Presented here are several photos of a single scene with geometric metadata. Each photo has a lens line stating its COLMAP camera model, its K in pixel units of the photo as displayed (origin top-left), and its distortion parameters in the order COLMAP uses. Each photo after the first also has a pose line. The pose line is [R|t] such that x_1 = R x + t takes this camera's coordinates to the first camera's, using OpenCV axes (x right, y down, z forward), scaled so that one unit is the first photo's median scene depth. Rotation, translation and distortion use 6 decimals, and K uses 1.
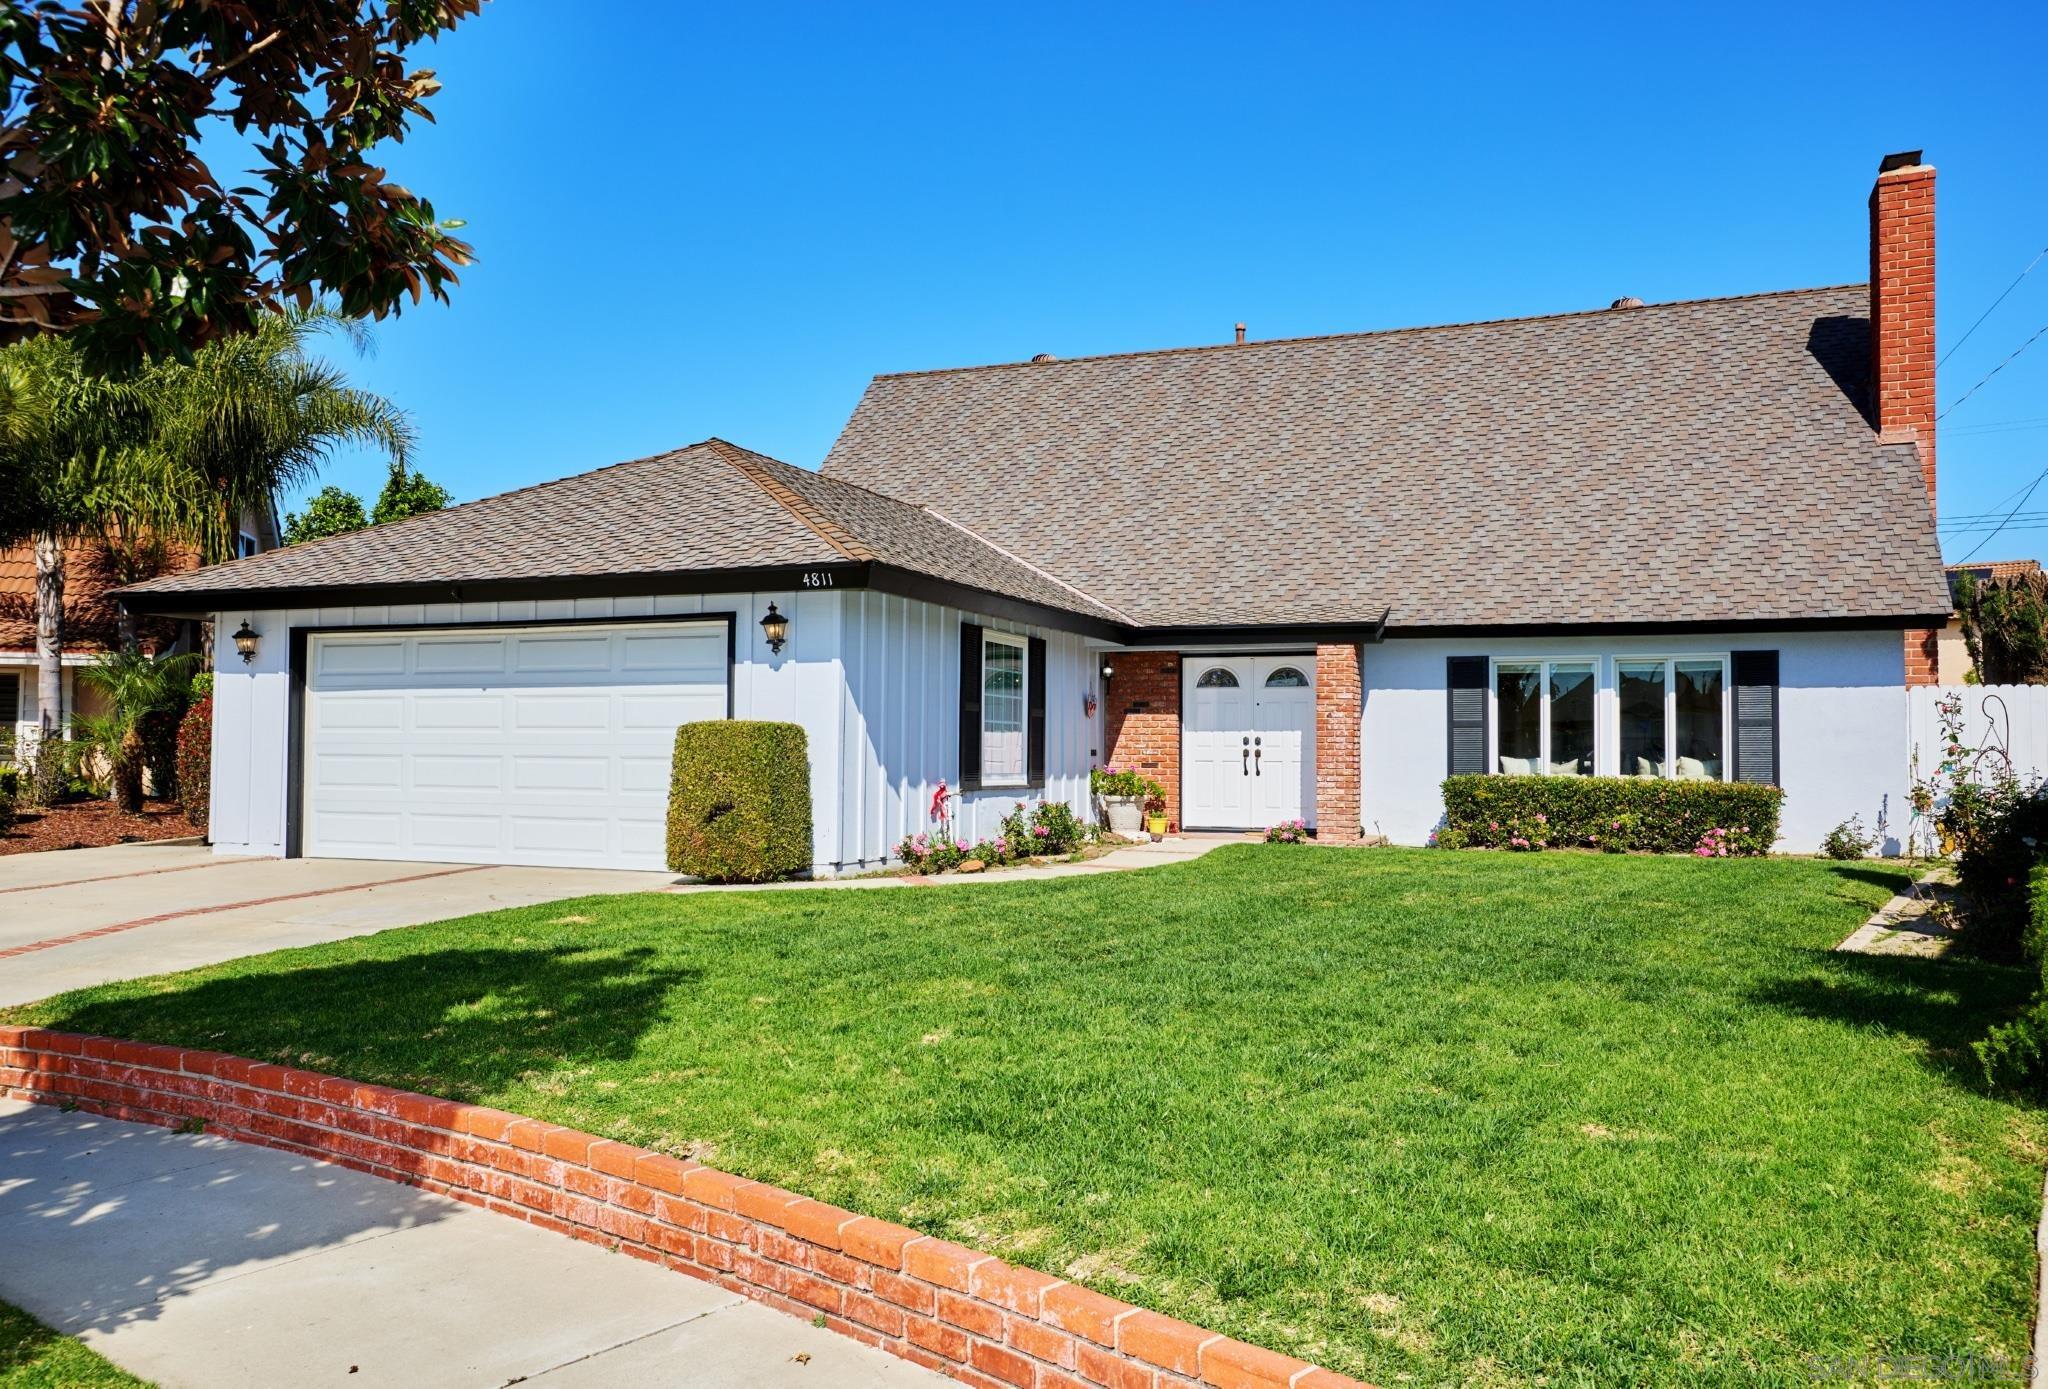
lens RADIAL K [[1580.3, 0, 1022.7], [0, 1580.3, 698.9], [0, 0, 1]] dist [-0.005203, 0.002104]
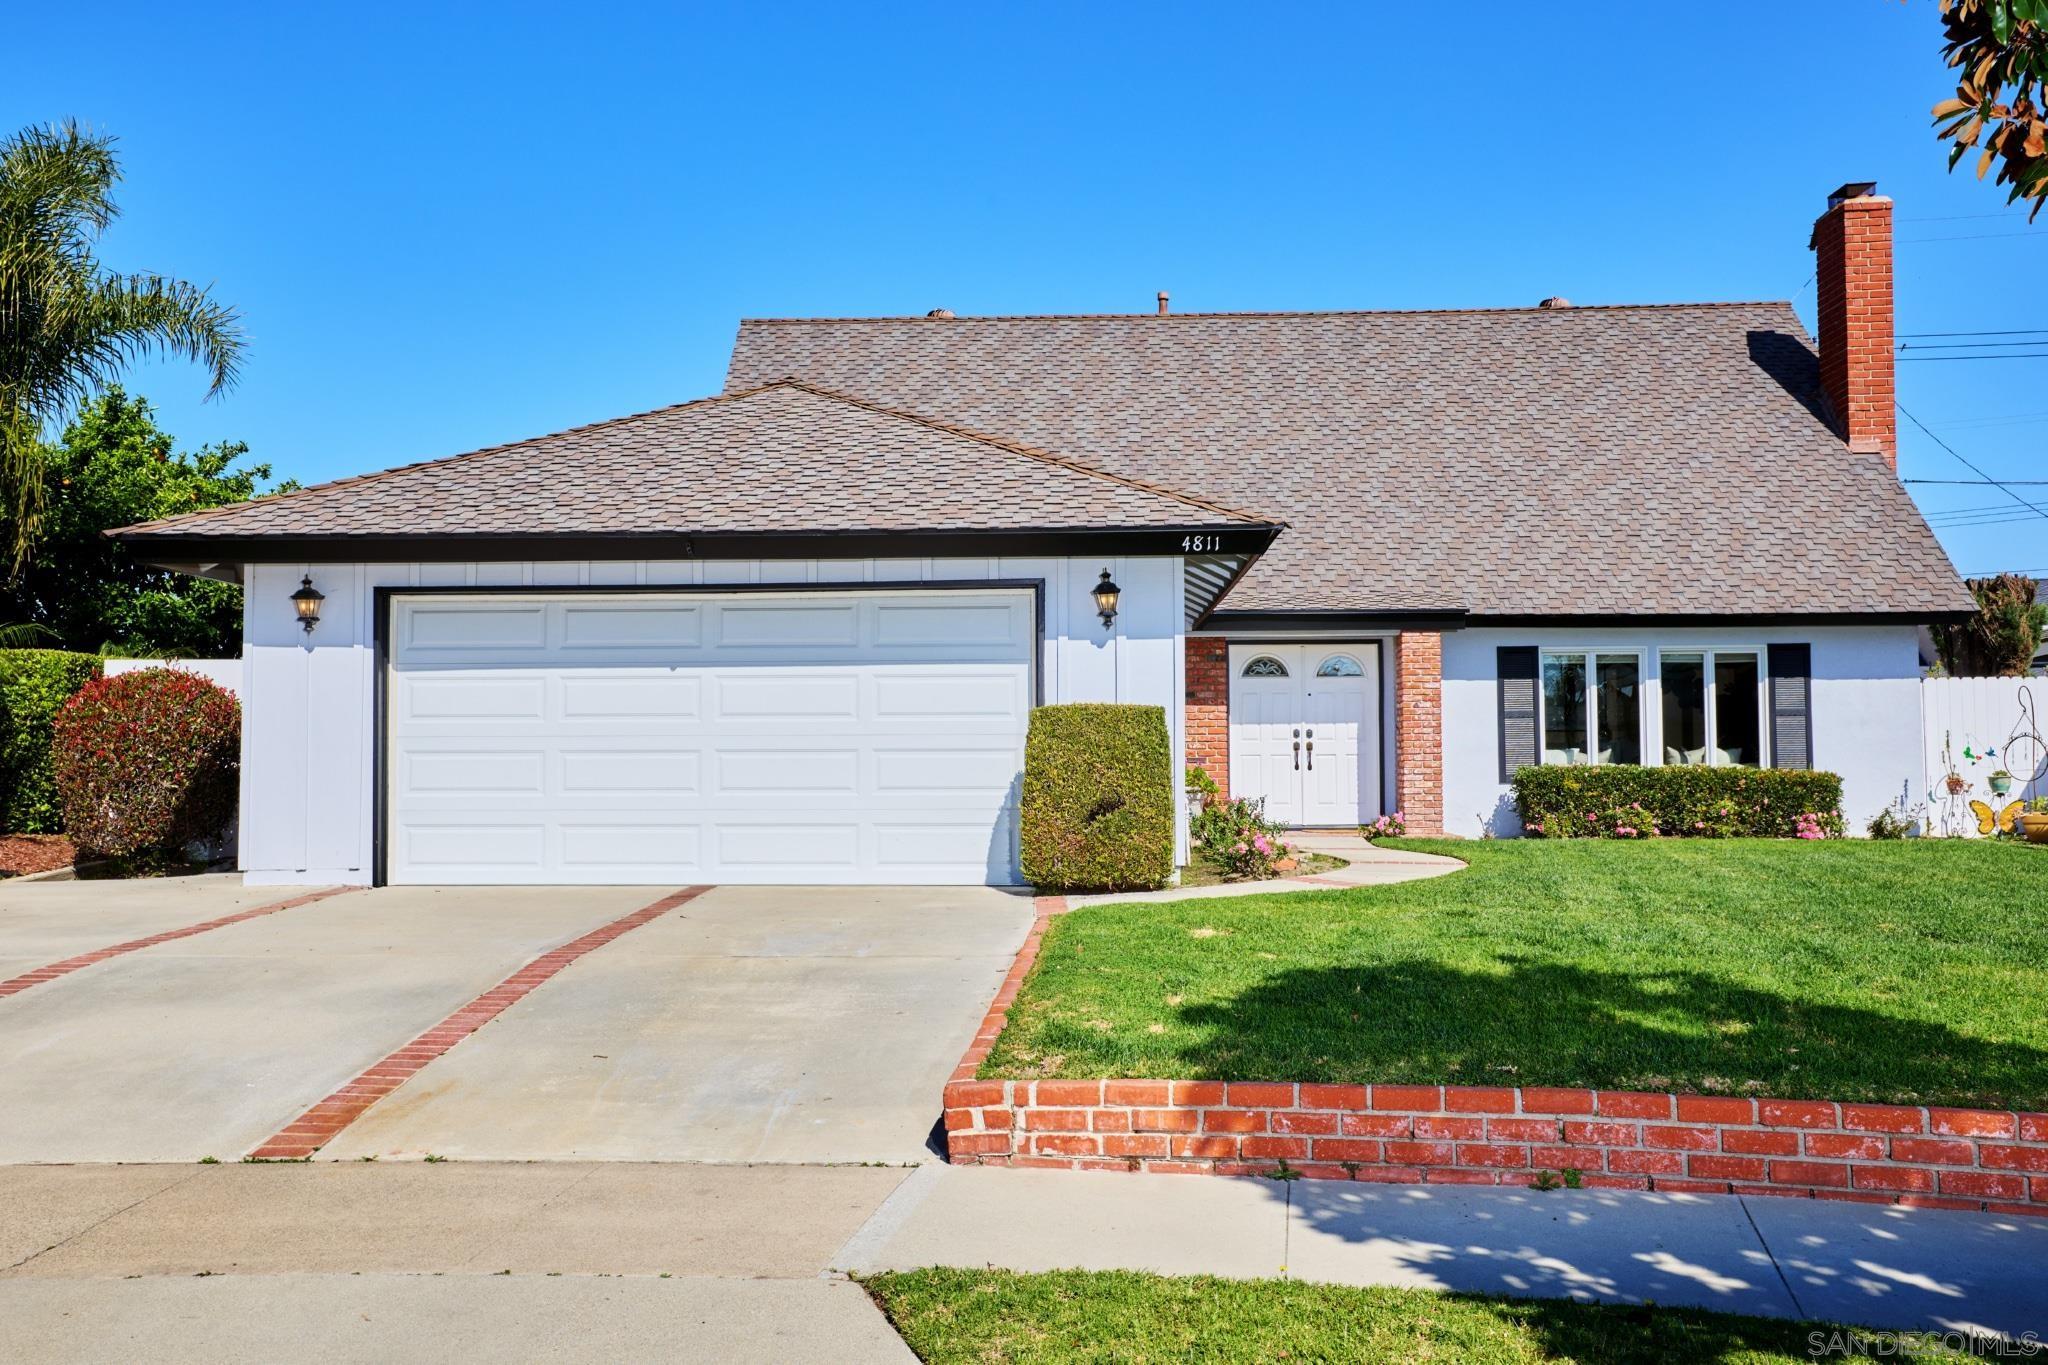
lens RADIAL K [[1716.1, 0, 1023.8], [0, 1716.1, 678.4], [0, 0, 1]] dist [0.006341, 0.008140]
pose [[0.943515, 0.006131, 0.331274, -0.372575], [-0.001290, 0.999889, -0.014829, 0.009652], [-0.331329, 0.013564, 0.943418, 0.089432]]
